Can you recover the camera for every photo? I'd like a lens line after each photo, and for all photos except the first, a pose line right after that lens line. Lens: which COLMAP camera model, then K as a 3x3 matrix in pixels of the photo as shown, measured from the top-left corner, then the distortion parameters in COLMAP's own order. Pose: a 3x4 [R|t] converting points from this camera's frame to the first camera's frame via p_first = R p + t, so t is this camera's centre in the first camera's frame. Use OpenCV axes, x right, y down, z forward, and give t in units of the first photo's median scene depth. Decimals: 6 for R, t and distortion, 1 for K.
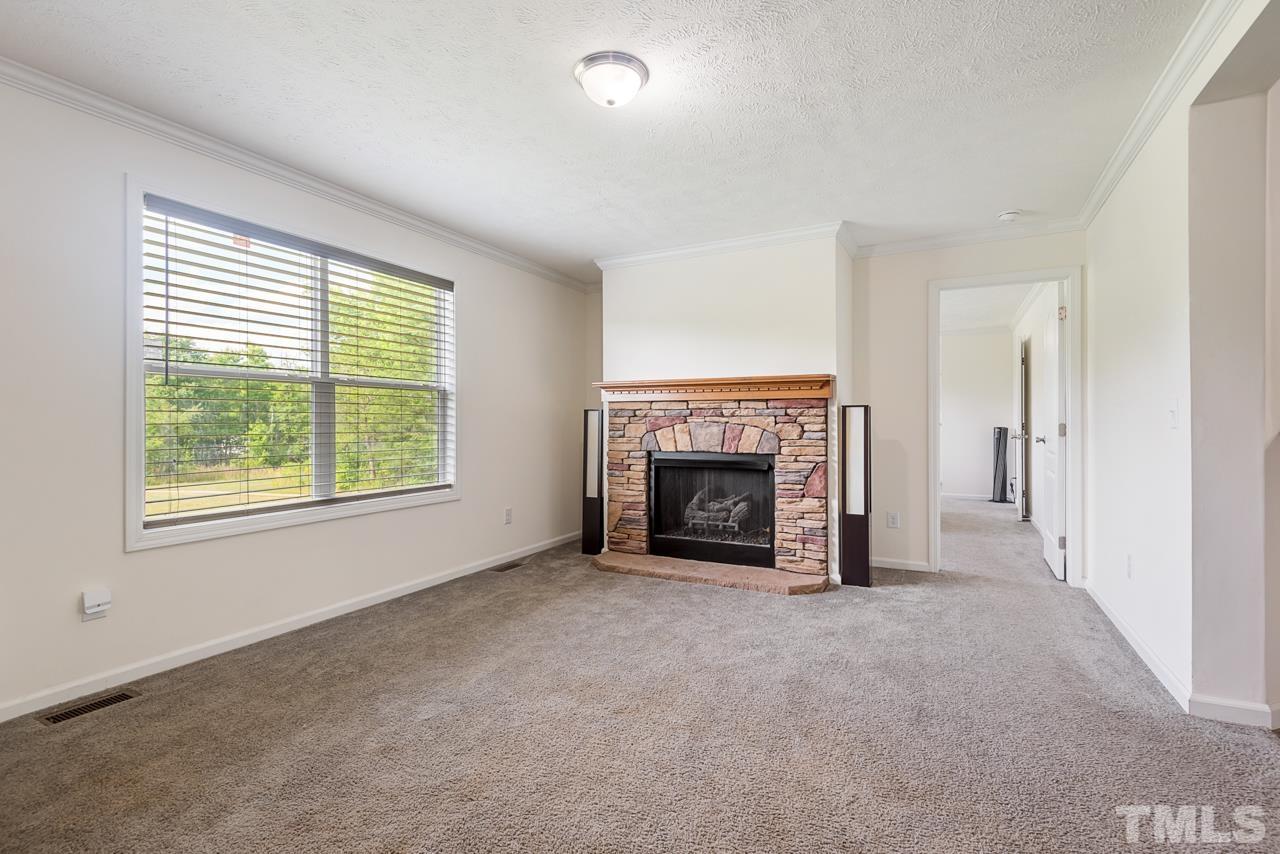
lens RADIAL K [[585.5, 0, 640.0], [0, 585.5, 427.0], [0, 0, 1]] dist [0.037364, -0.017656]
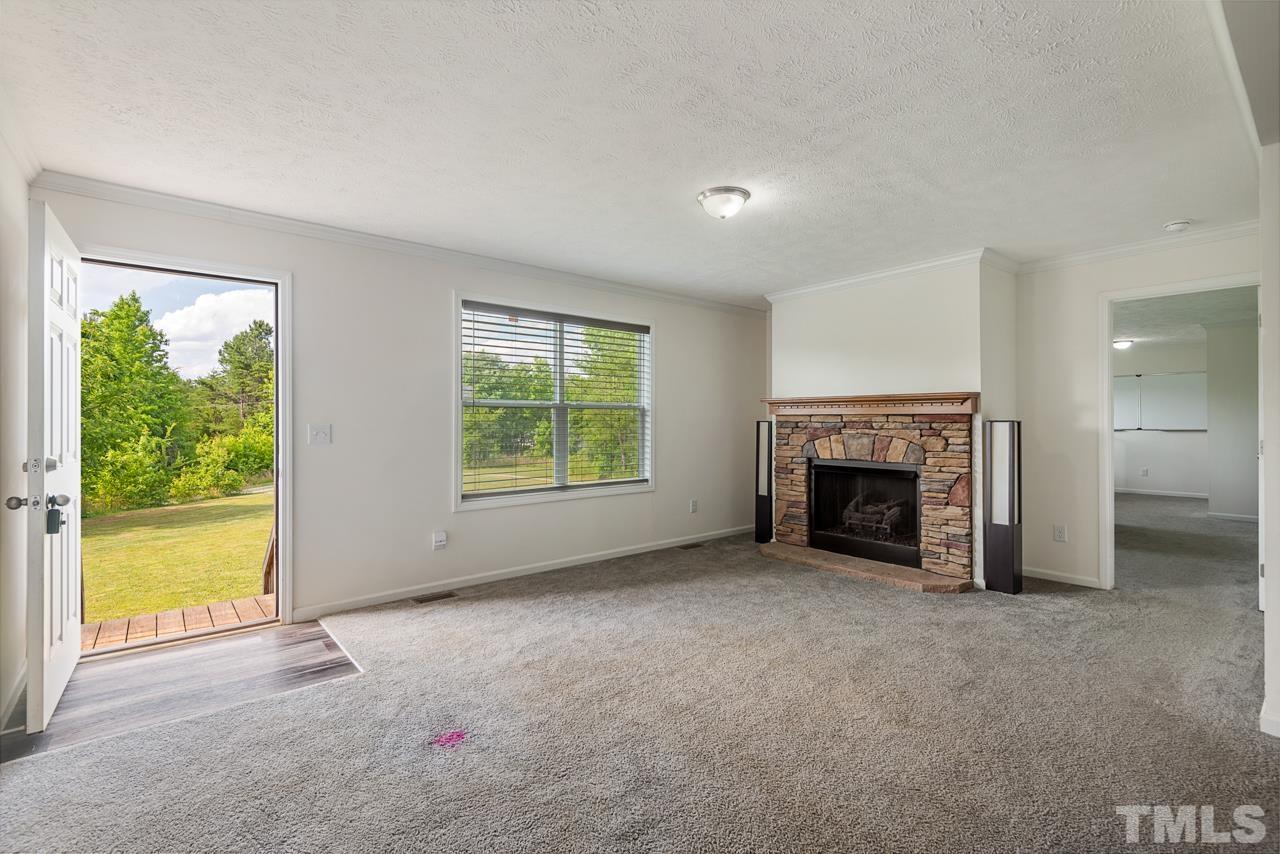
lens RADIAL K [[585.5, 0, 640.0], [0, 585.5, 427.0], [0, 0, 1]] dist [0.037364, -0.017656]
pose [[0.915952, 0.004341, -0.401263, 0.193064], [-0.001501, 0.999972, 0.007391, -0.030680], [0.401284, -0.006168, 0.915933, -0.215660]]
